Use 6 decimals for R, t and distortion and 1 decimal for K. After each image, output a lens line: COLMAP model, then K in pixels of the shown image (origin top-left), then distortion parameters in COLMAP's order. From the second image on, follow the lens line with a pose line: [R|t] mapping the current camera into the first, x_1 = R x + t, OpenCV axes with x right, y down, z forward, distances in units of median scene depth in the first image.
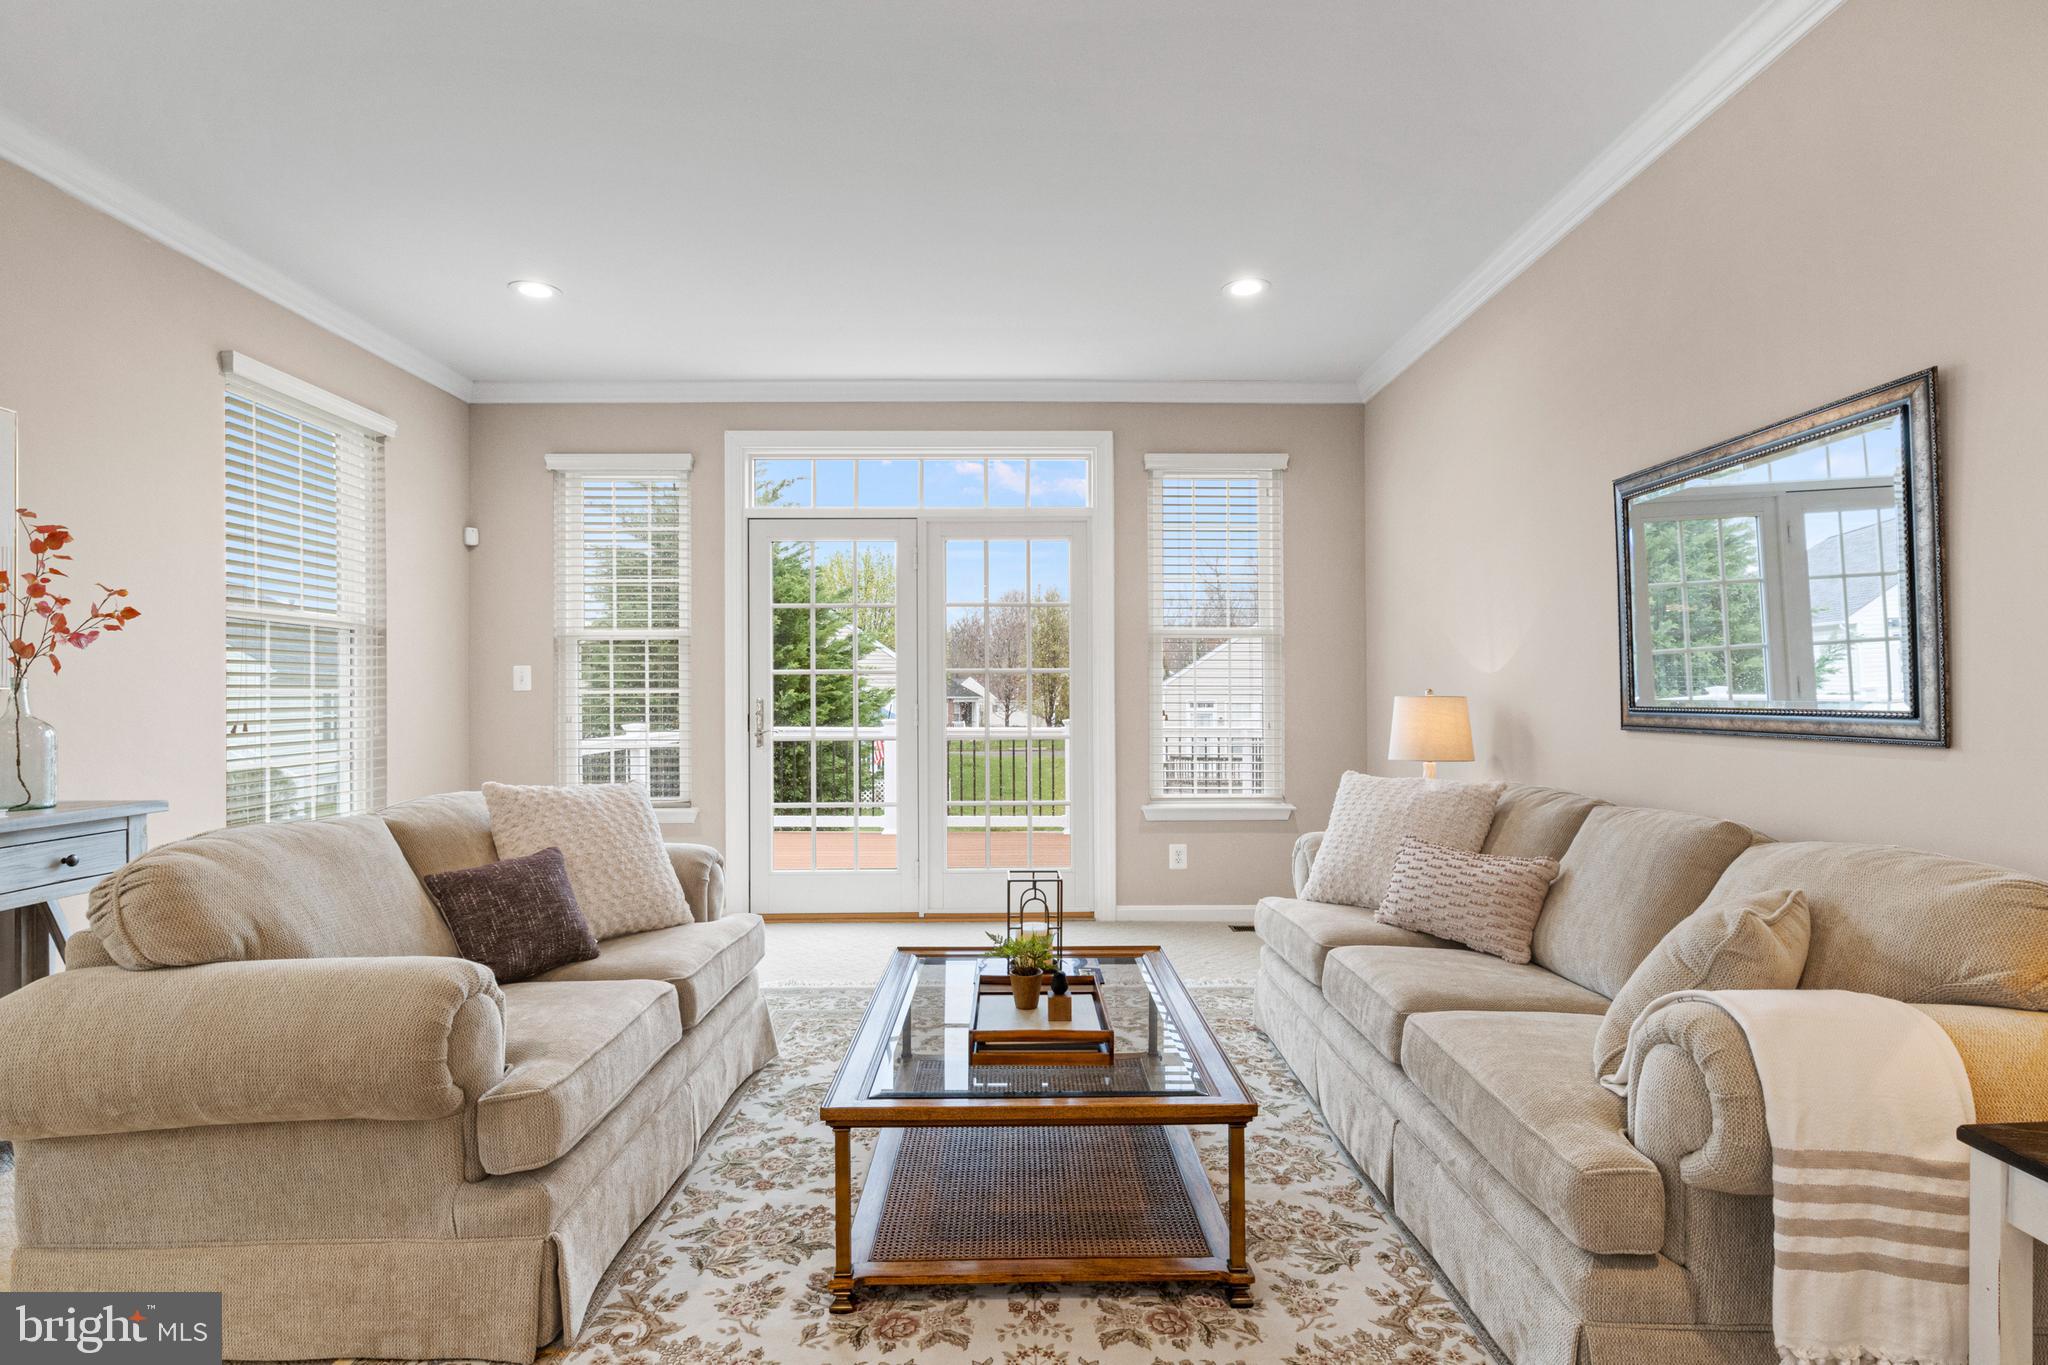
lens RADIAL K [[996.0, 0, 1034.5], [0, 996.0, 699.1], [0, 0, 1]] dist [-0.003661, 0.000031]
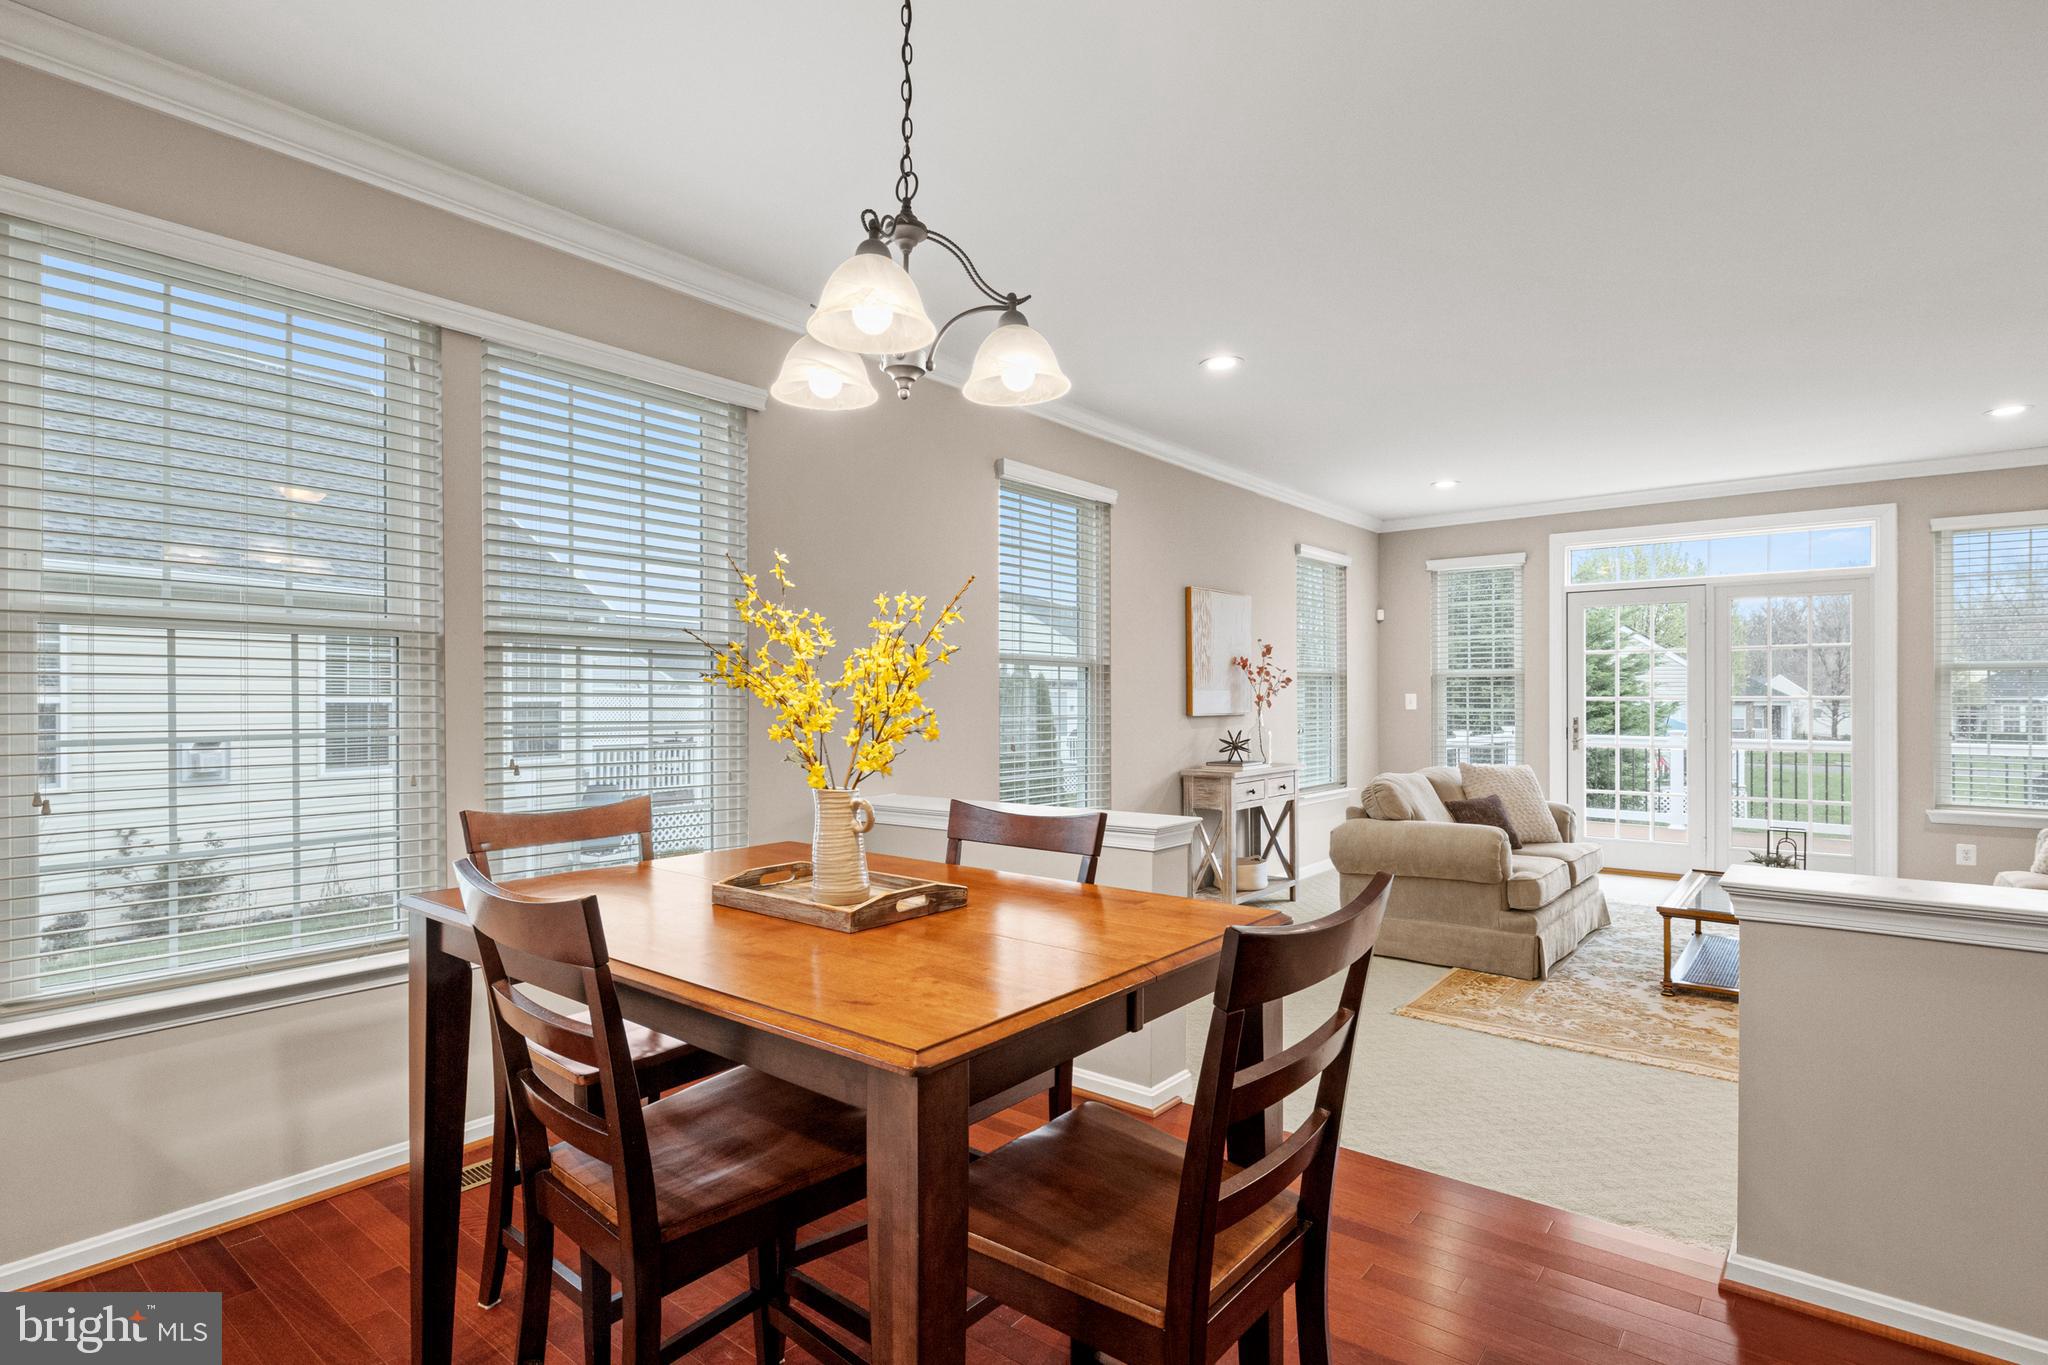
lens RADIAL K [[1028.7, 0, 1016.9], [0, 1028.7, 695.2], [0, 0, 1]] dist [0.001484, 0.000567]
pose [[0.761515, 0.002594, -0.648142, 0.082346], [-0.003971, 0.999992, -0.000663, -0.030037], [0.648135, 0.003078, 0.761519, -0.725657]]
